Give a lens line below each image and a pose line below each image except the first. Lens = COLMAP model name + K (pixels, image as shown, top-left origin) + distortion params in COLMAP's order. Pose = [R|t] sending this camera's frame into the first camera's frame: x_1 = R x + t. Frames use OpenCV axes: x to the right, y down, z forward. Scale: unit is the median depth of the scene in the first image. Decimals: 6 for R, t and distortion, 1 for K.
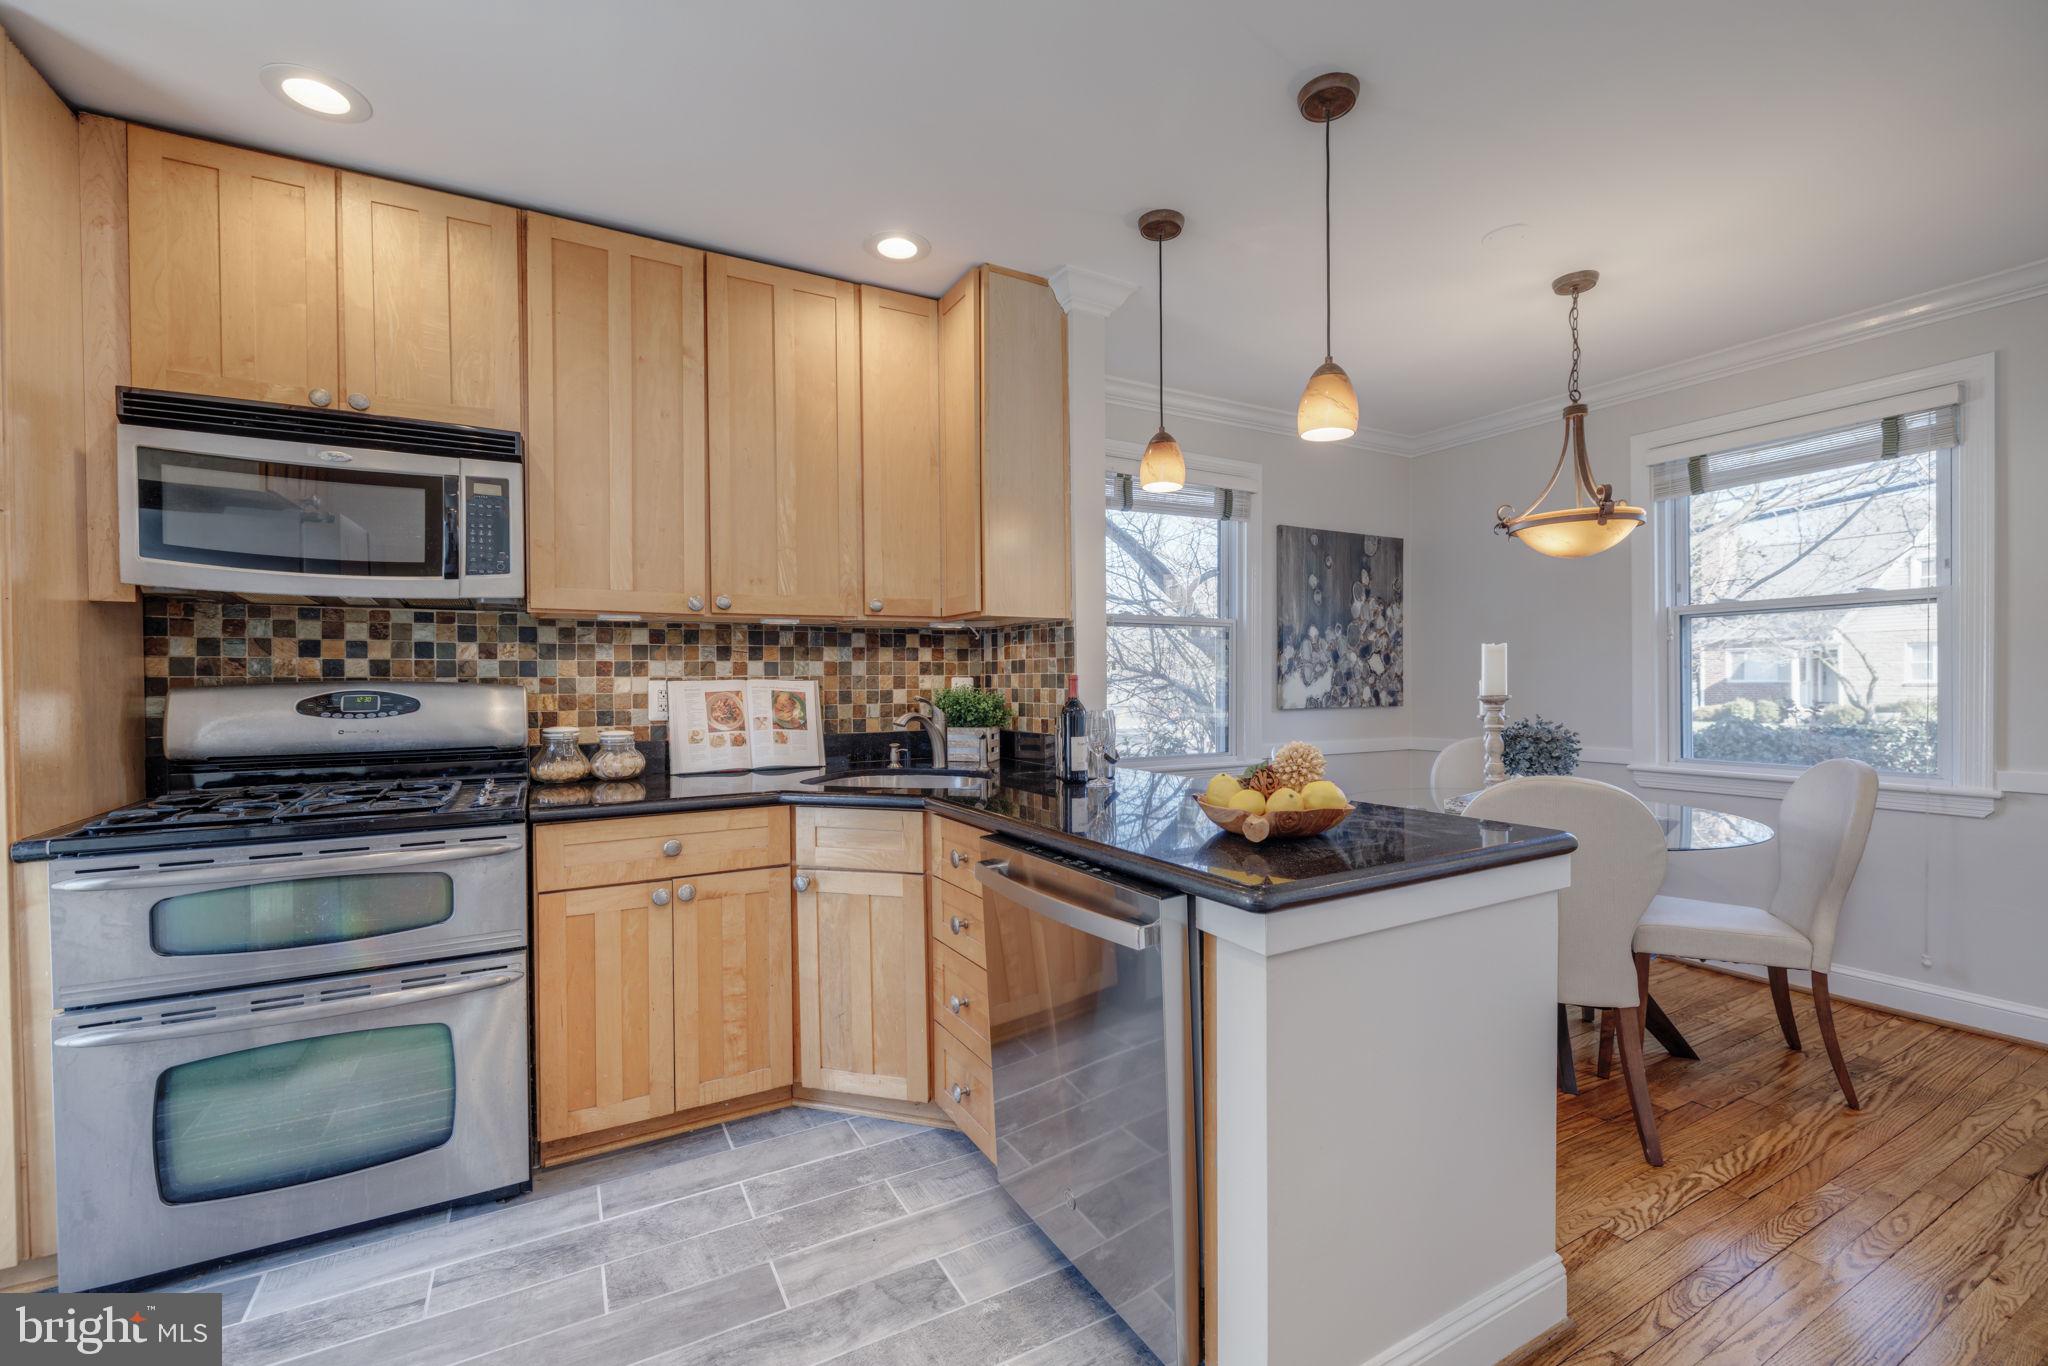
lens RADIAL K [[851.9, 0, 1016.9], [0, 851.9, 687.8], [0, 0, 1]] dist [-0.000420, -0.000111]
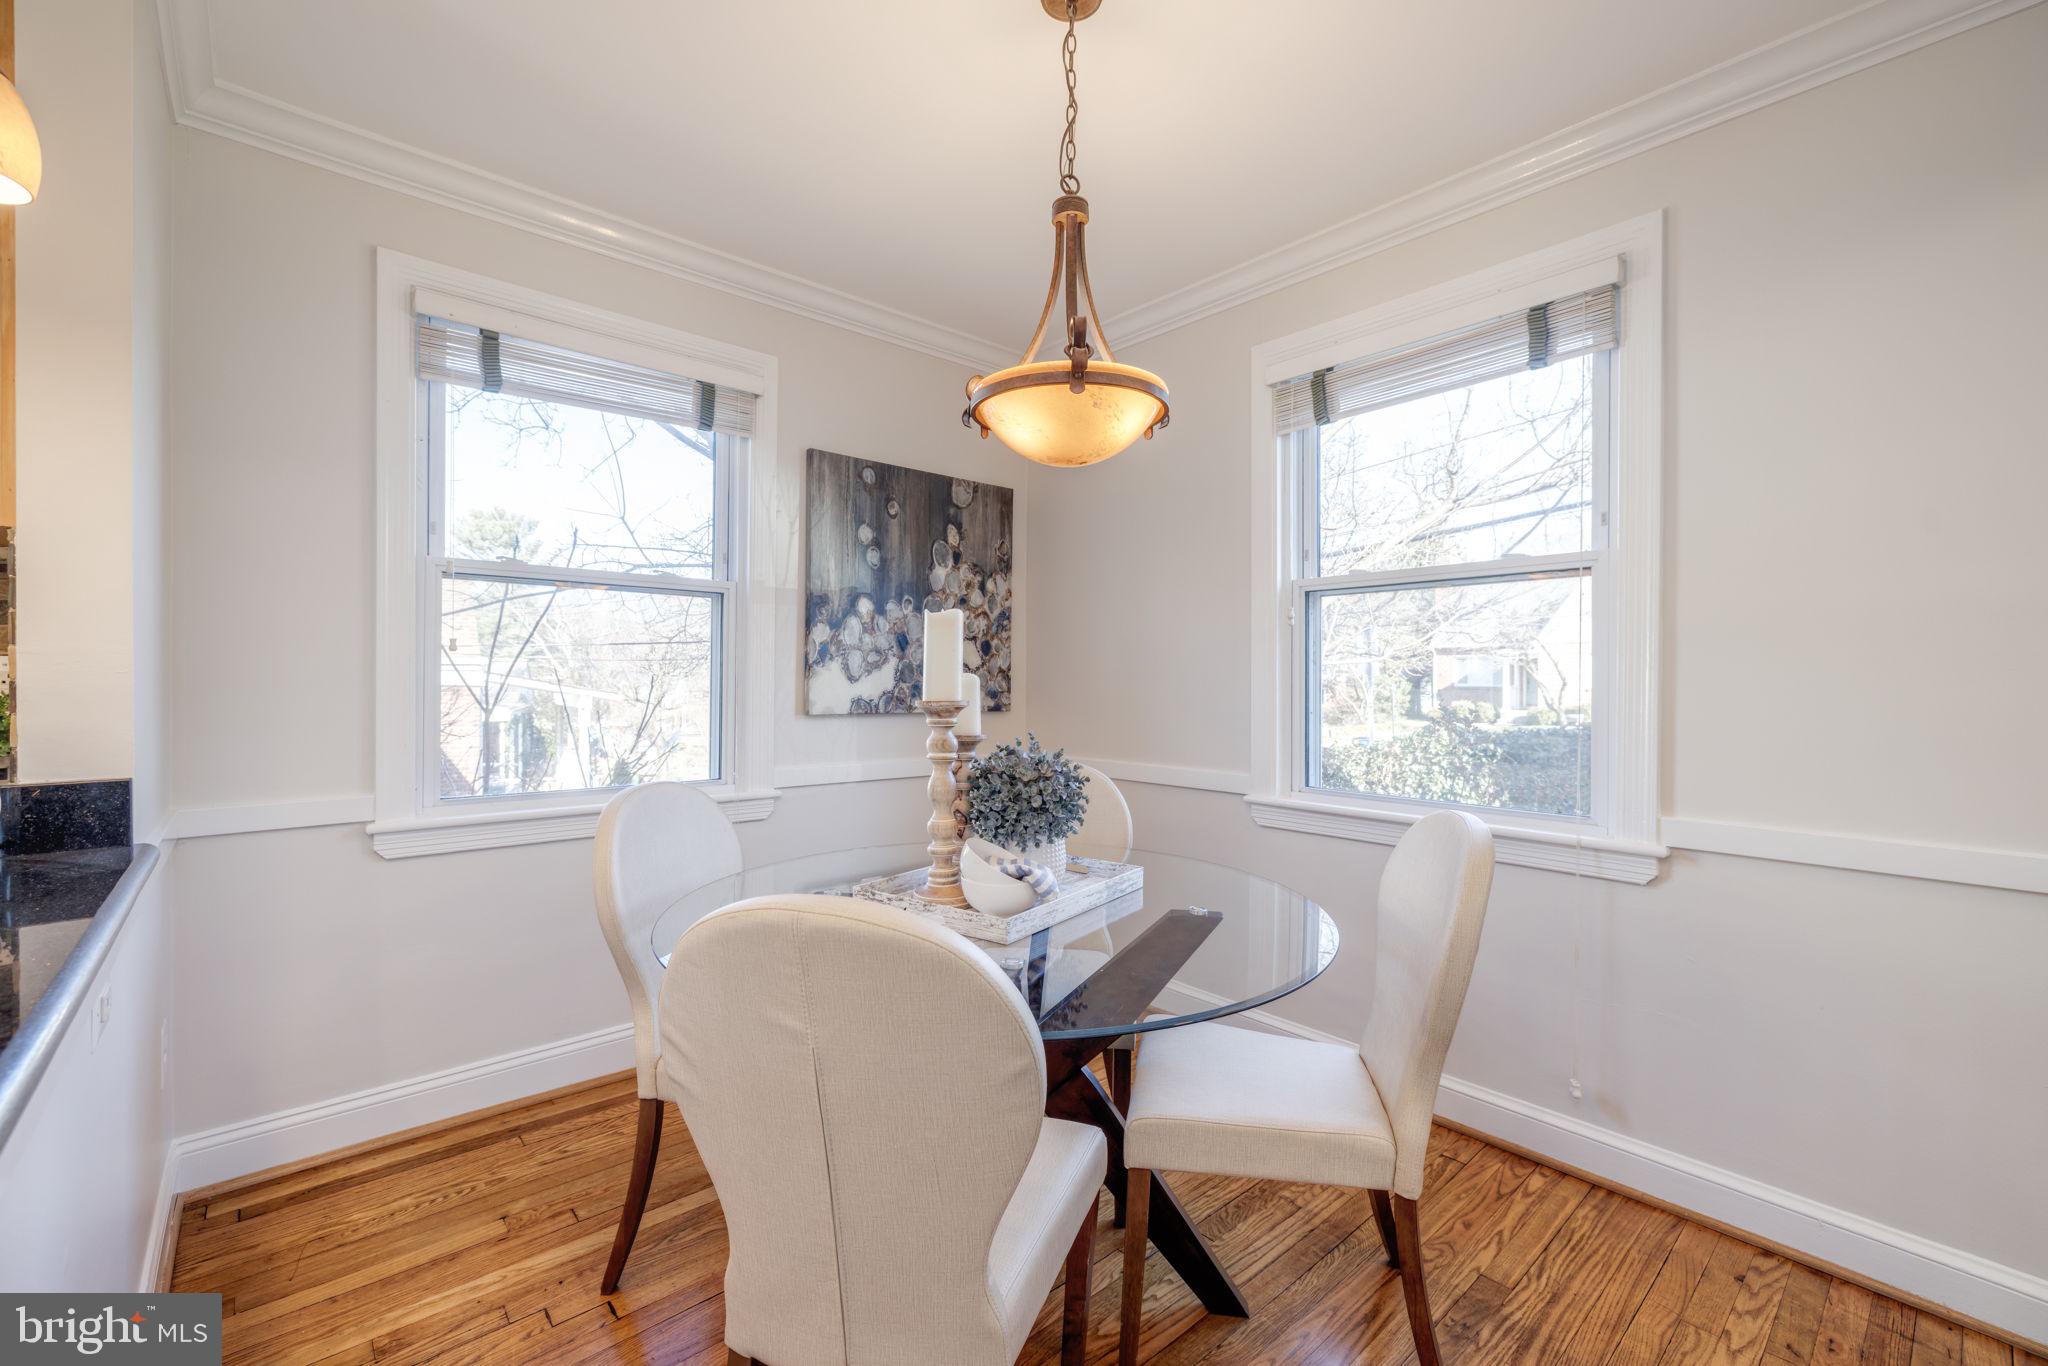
lens RADIAL K [[850.7, 0, 1016.1], [0, 850.7, 678.8], [0, 0, 1]] dist [-0.000202, 0.000051]
pose [[0.977279, 0.013850, 0.211505, 0.482085], [-0.012419, 0.999890, -0.008091, -0.001539], [-0.211594, 0.005280, 0.977343, 0.426577]]
